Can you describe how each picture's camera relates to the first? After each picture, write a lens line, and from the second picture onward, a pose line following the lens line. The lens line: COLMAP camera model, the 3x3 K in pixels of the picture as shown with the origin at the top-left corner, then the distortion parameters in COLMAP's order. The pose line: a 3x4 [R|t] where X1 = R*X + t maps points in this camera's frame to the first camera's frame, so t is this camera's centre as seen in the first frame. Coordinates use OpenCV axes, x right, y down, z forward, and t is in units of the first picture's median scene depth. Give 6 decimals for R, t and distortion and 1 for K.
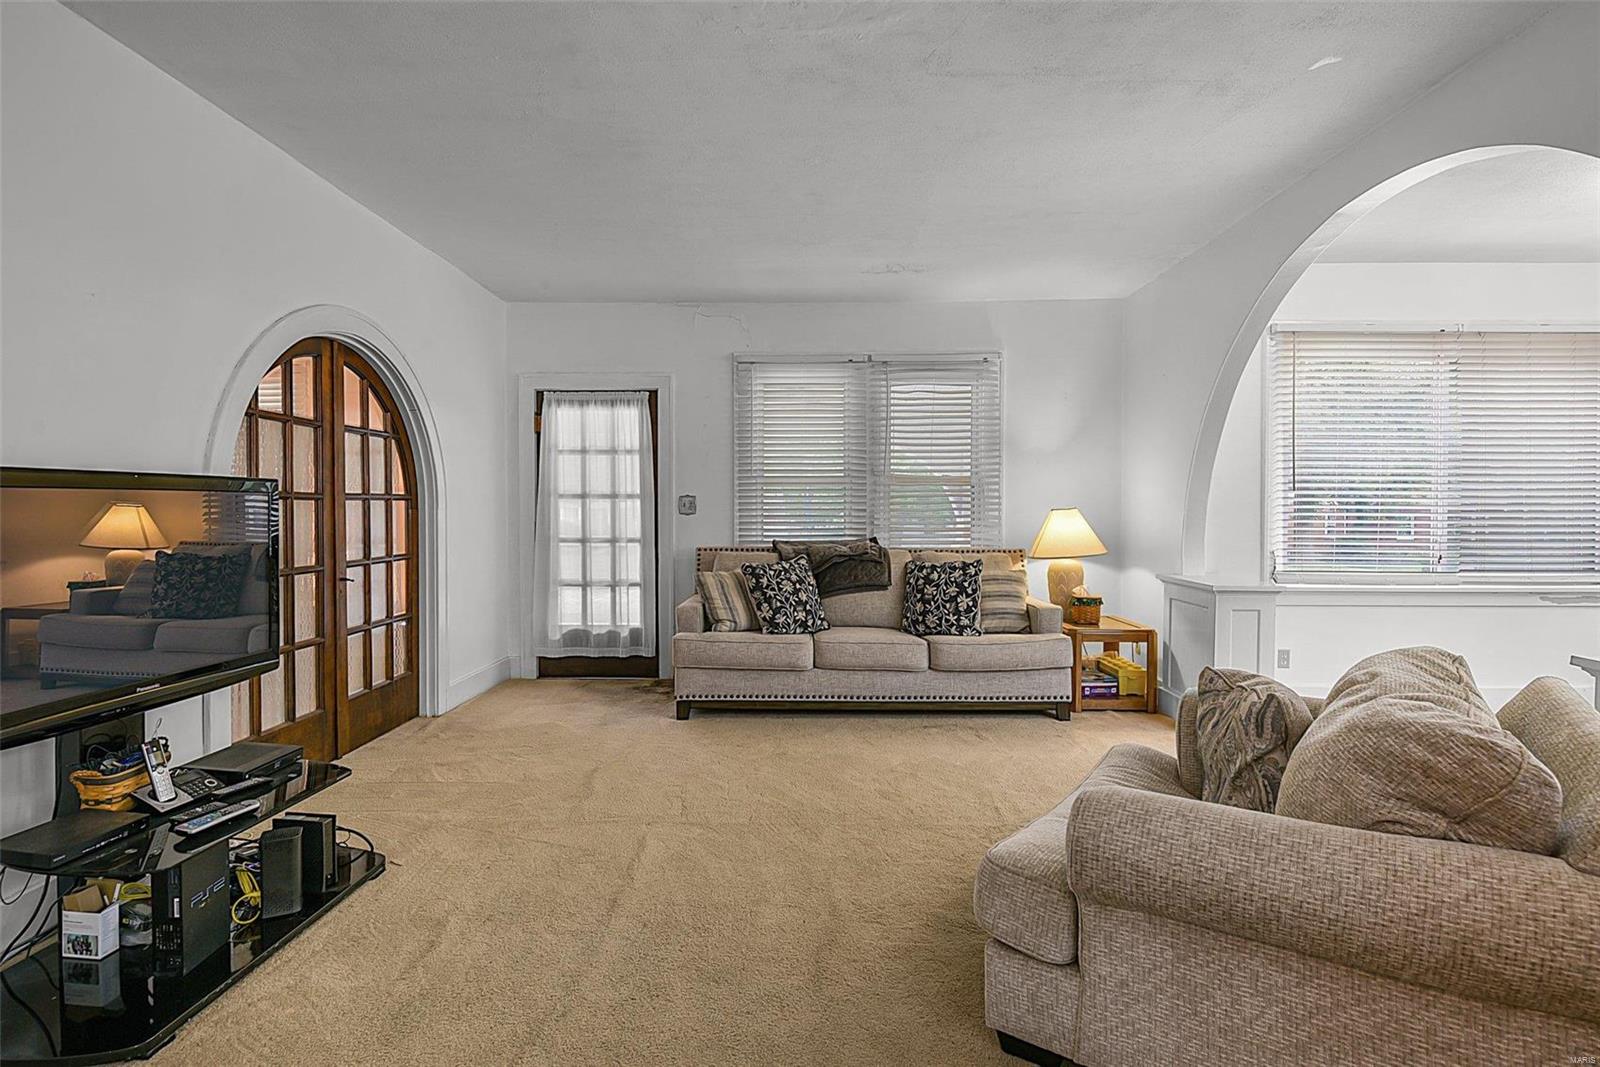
lens RADIAL K [[799.3, 0, 796.5], [0, 799.3, 533.3], [0, 0, 1]] dist [0.005054, -0.001987]
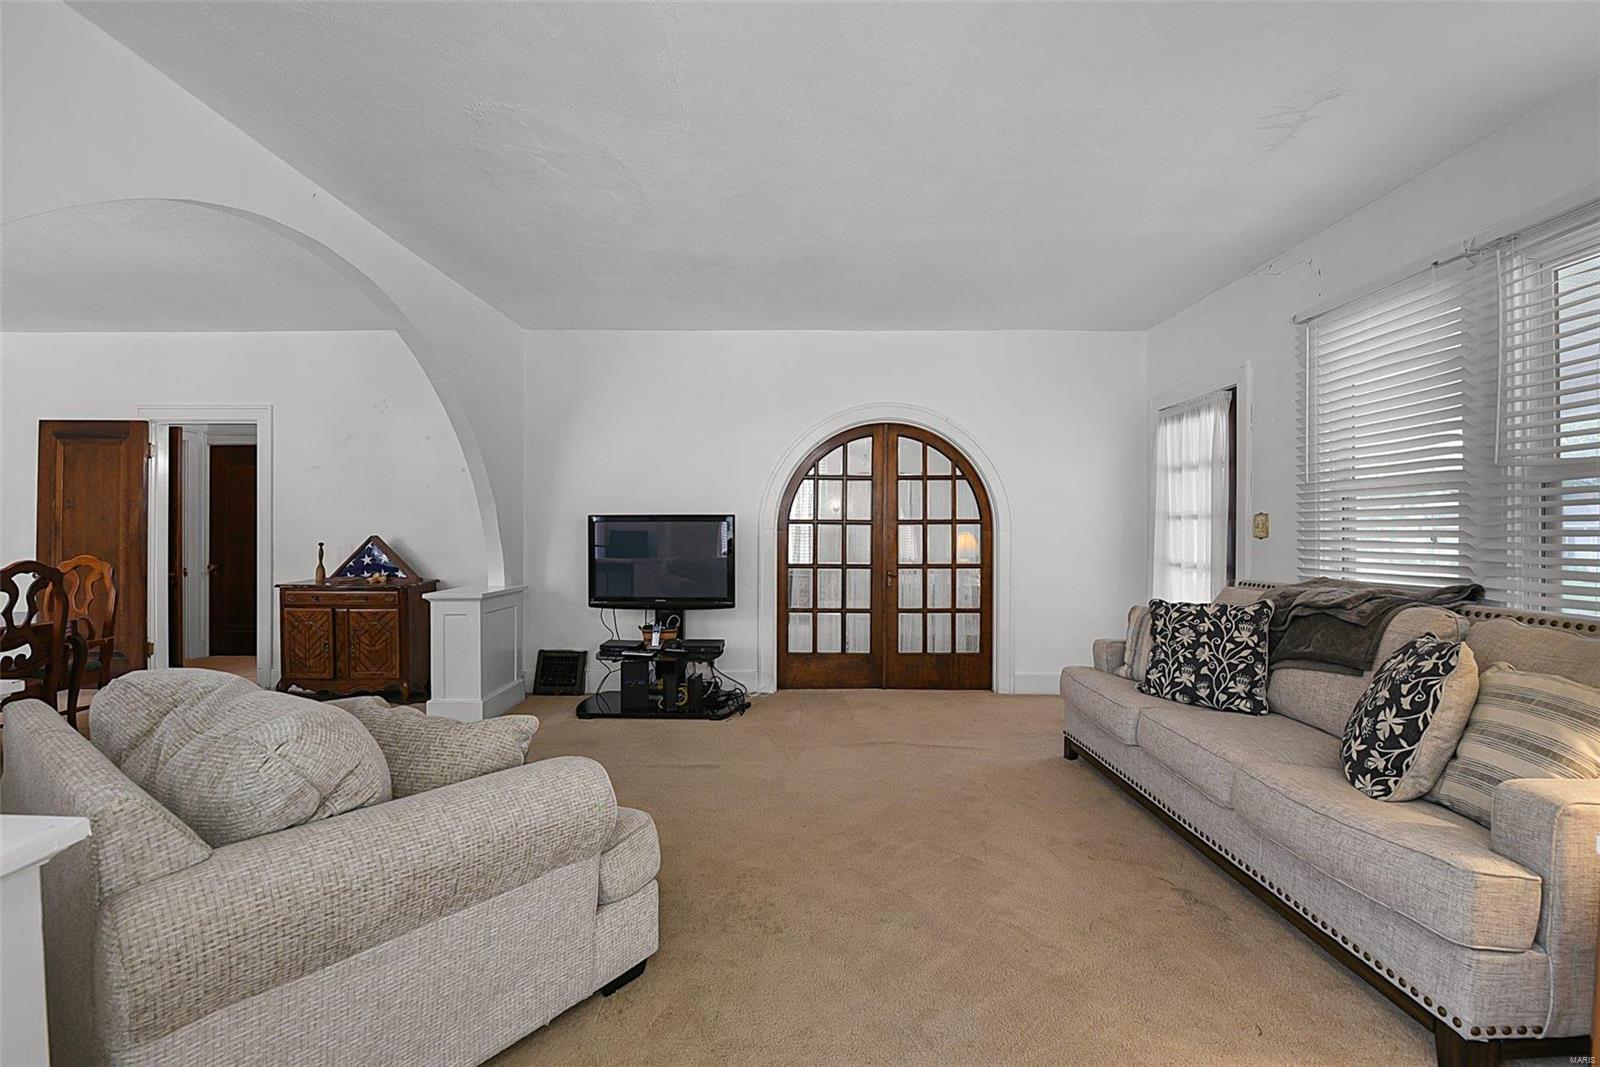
lens RADIAL K [[707.2, 0, 814.3], [0, 707.2, 530.7], [0, 0, 1]] dist [-0.004227, -0.002935]
pose [[0.043416, 0.002053, -0.999055, 0.613069], [-0.032581, 0.999469, 0.000638, -0.019660], [0.998526, 0.032523, 0.043459, 0.619586]]
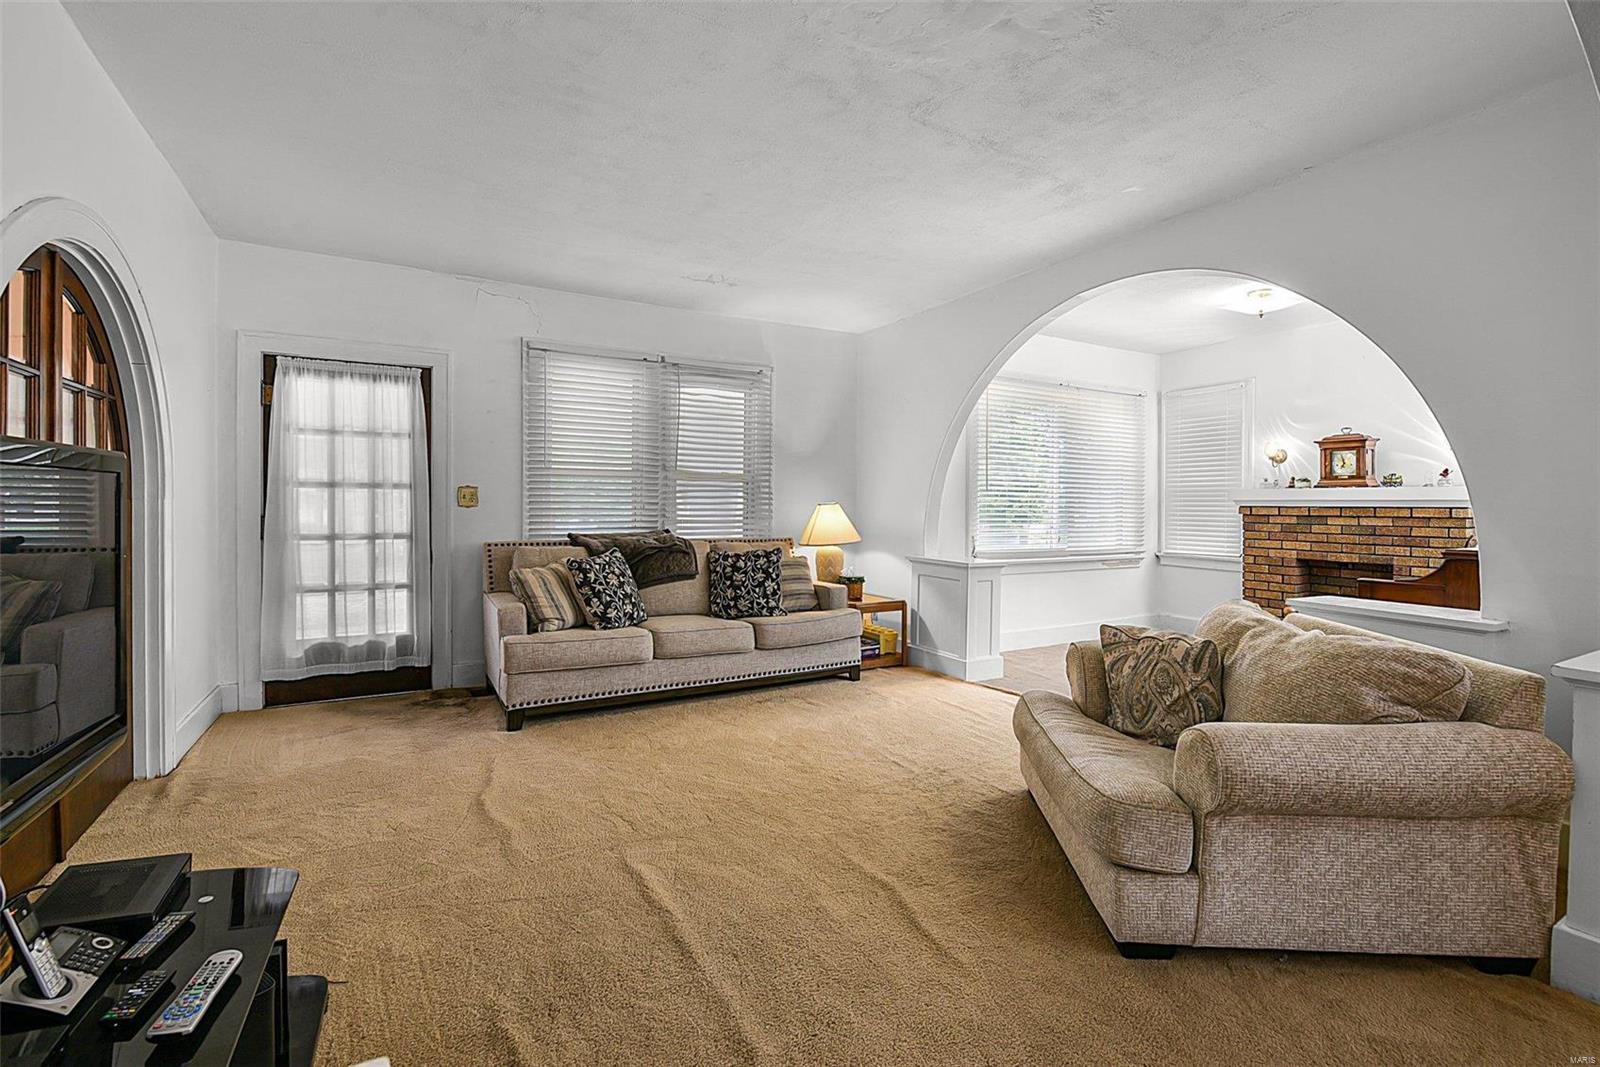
lens RADIAL K [[707.2, 0, 801.9], [0, 707.2, 518.0], [0, 0, 1]] dist [-0.004227, -0.002935]
pose [[0.859514, -0.004215, 0.511094, -0.255013], [0.007807, 0.999958, -0.004883, -0.004255], [-0.511052, 0.008188, 0.859511, 0.122745]]
